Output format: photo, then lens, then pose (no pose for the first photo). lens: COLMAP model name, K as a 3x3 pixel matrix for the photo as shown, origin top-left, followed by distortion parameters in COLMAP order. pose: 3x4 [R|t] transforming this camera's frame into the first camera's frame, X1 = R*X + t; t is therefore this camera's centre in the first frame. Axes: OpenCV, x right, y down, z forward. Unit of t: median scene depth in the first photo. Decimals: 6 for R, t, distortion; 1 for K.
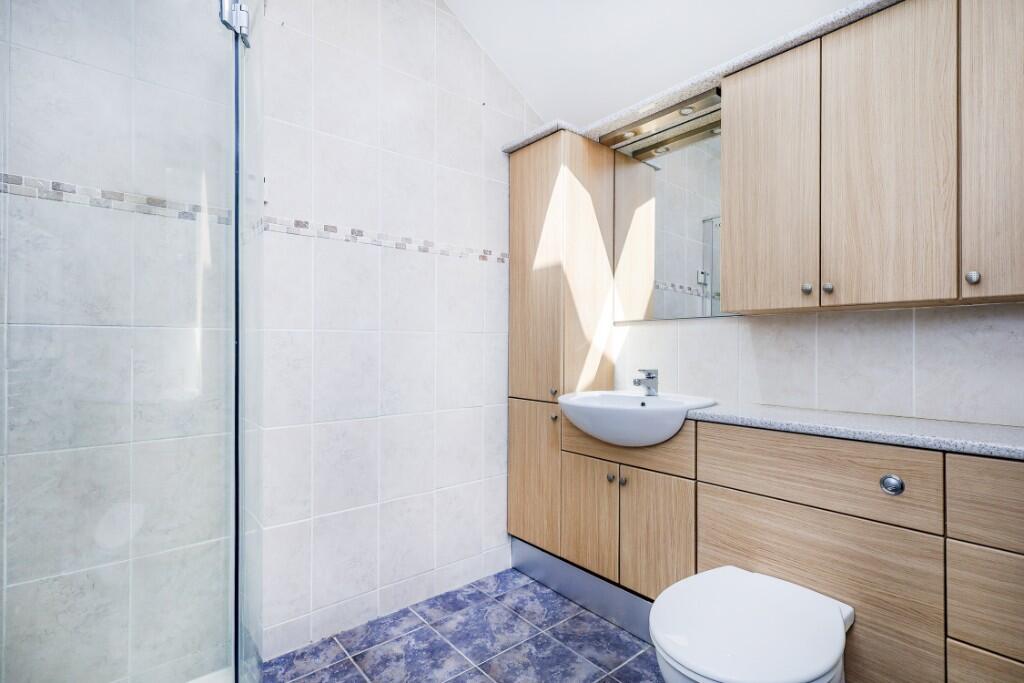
lens RADIAL K [[478.5, 0, 510.4], [0, 478.5, 341.0], [0, 0, 1]] dist [-0.000334, -0.000093]
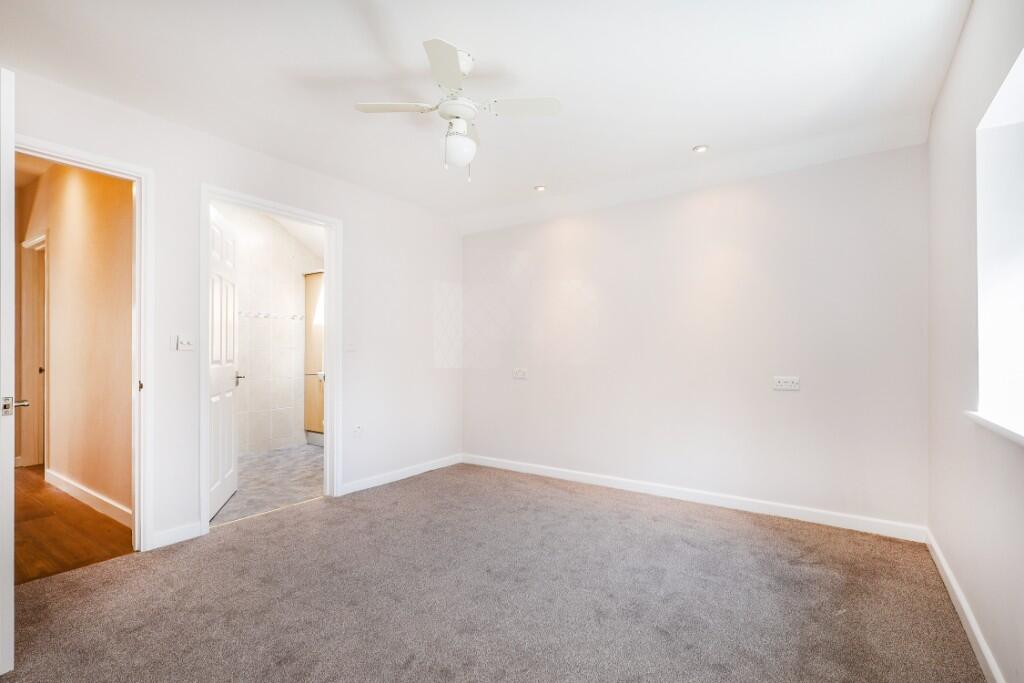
lens RADIAL K [[478.5, 0, 514.7], [0, 478.5, 344.7], [0, 0, 1]] dist [-0.000334, -0.000093]
pose [[0.965571, 0.004221, 0.260104, 0.408288], [-0.002035, 0.999960, -0.008670, -0.014147], [-0.260130, 0.007842, 0.965542, -1.705680]]
